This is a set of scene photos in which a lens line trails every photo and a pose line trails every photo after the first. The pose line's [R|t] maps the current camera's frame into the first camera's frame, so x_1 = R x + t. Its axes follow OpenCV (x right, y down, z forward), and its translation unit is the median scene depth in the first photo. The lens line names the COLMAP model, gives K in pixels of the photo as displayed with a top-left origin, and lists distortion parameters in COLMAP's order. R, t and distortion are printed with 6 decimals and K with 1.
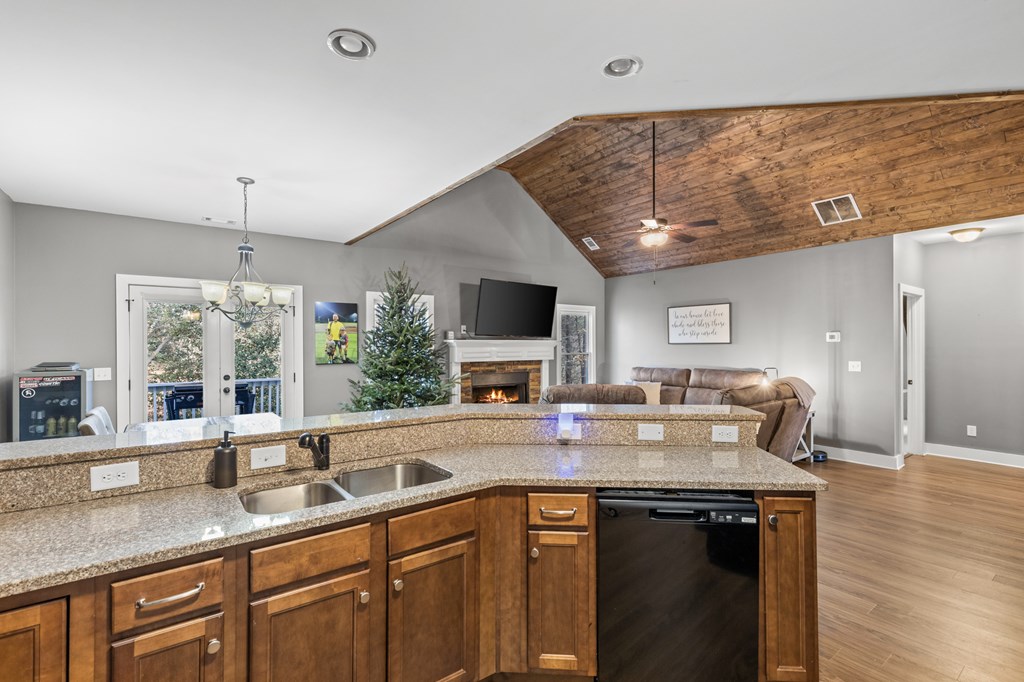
lens RADIAL K [[467.9, 0, 509.1], [0, 467.9, 343.4], [0, 0, 1]] dist [0.007371, 0.000012]
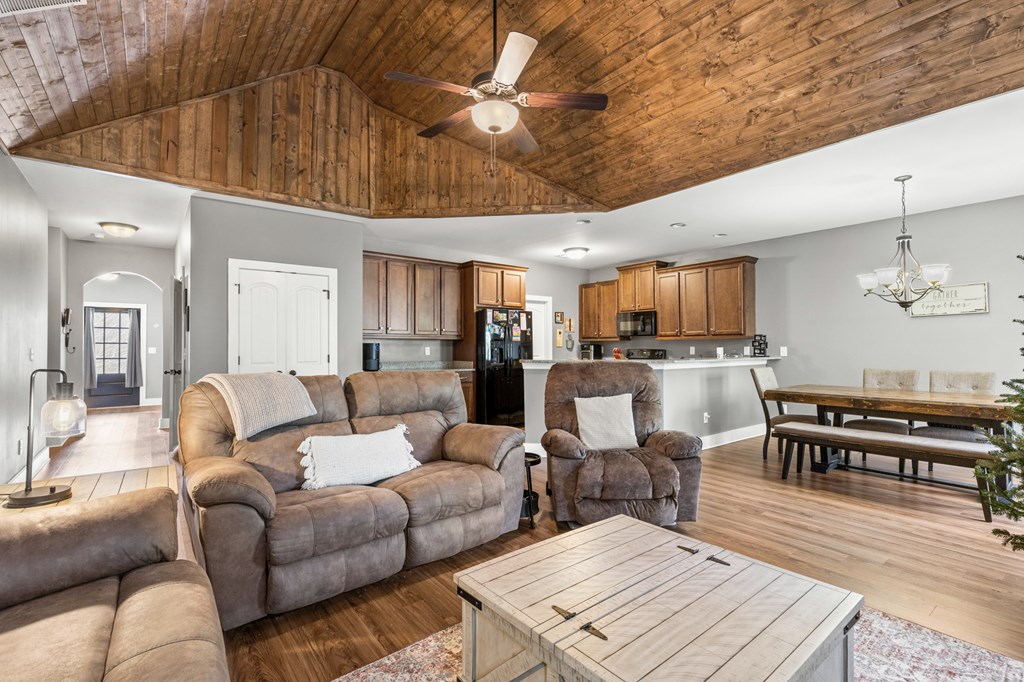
lens RADIAL K [[467.9, 0, 506.7], [0, 467.9, 341.7], [0, 0, 1]] dist [0.007371, 0.000012]
pose [[-0.999894, 0.002779, -0.014259, 0.220431], [0.002963, 0.999912, -0.012910, 0.032981], [0.014222, -0.012951, -0.999815, 1.118372]]
